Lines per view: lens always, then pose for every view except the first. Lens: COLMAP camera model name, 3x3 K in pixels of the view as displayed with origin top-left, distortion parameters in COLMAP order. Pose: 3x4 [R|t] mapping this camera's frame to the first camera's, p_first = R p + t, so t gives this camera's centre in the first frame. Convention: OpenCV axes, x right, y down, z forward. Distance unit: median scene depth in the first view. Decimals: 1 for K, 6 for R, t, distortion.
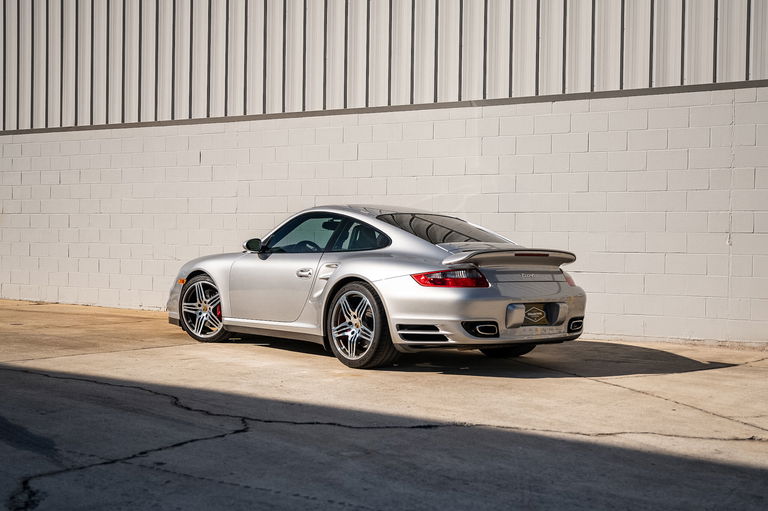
lens RADIAL K [[1044.3, 0, 385.3], [0, 1044.3, 254.9], [0, 0, 1]] dist [0.051301, 0.000000]
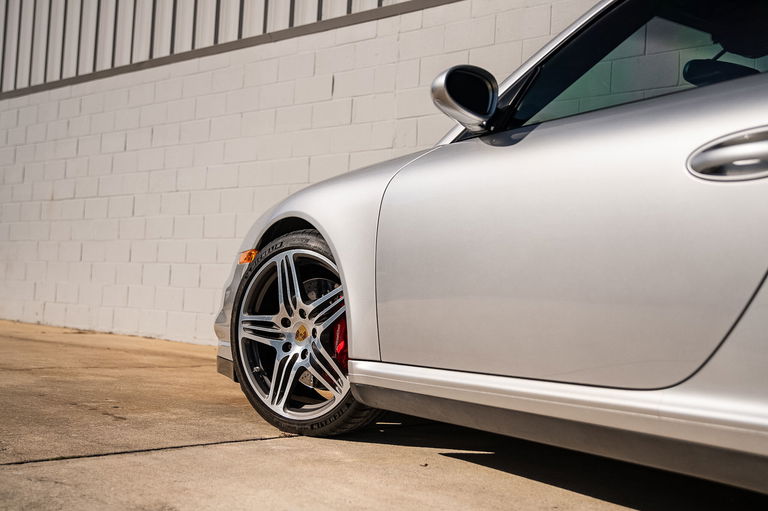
lens RADIAL K [[895.4, 0, 387.8], [0, 895.4, 250.1], [0, 0, 1]] dist [0.030445, 0.000000]
pose [[0.990532, 0.028895, -0.134210, -0.106725], [-0.039242, 0.996404, -0.075100, 0.045443], [0.131557, 0.079656, 0.988103, 0.715351]]
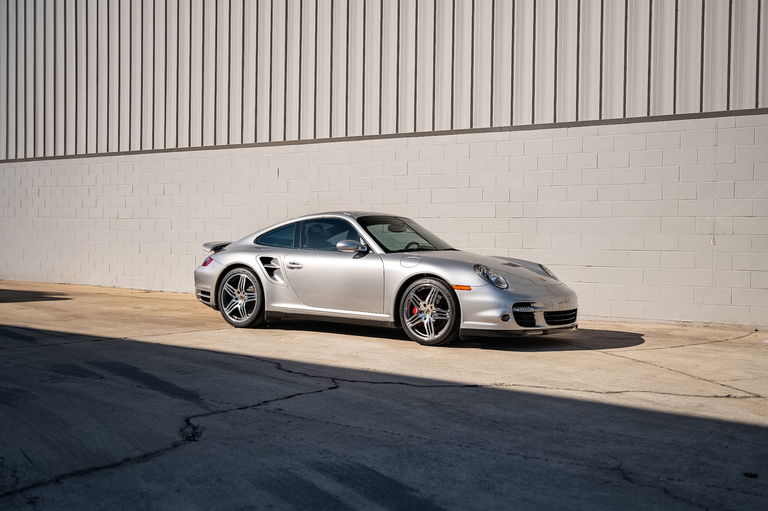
lens RADIAL K [[895.4, 0, 380.7], [0, 895.4, 256.0], [0, 0, 1]] dist [0.030445, 0.000000]
pose [[0.999151, -0.000521, -0.041190, -0.017802], [0.000749, 0.999984, 0.005529, -0.001907], [0.041186, -0.005556, 0.999136, -0.066844]]
